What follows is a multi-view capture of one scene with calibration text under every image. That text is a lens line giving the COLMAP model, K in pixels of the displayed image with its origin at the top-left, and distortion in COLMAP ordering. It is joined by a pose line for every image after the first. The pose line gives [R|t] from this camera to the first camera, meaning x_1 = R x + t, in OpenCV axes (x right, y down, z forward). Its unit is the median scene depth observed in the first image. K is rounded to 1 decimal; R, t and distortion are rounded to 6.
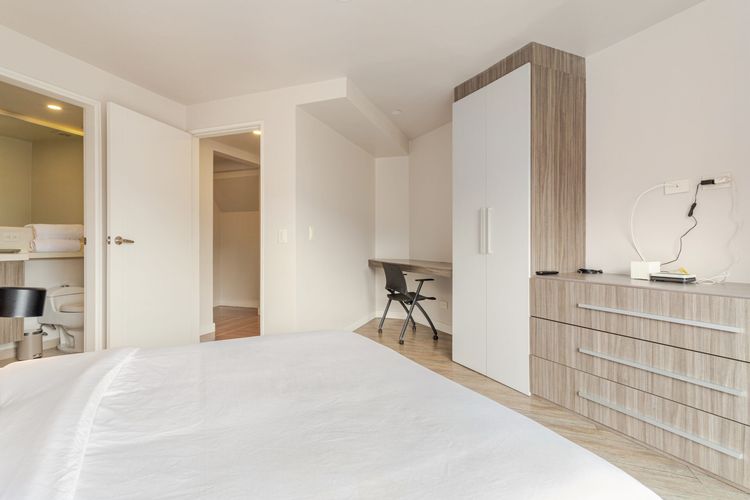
lens RADIAL K [[367.2, 0, 385.0], [0, 367.2, 241.9], [0, 0, 1]] dist [0.000148, -0.000240]
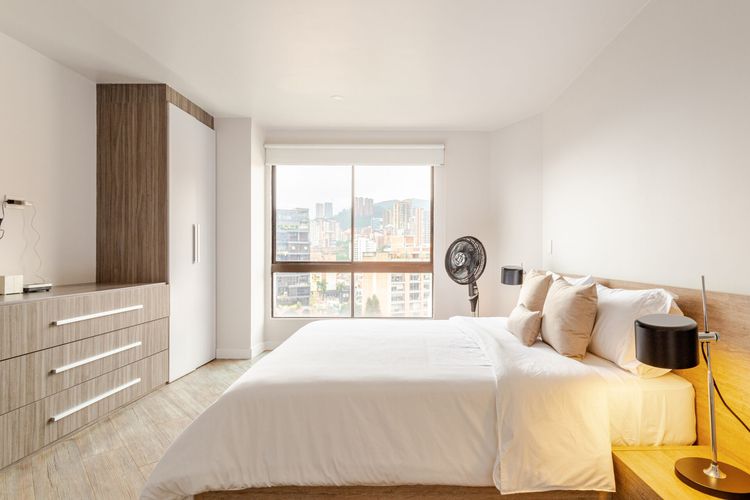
lens RADIAL K [[367.2, 0, 385.0], [0, 367.2, 241.9], [0, 0, 1]] dist [0.000148, -0.000240]
pose [[-0.839840, 0.016131, 0.542594, -0.681555], [0.003010, 0.999681, -0.025061, -0.009490], [-0.542825, -0.019414, -0.839621, 1.325913]]
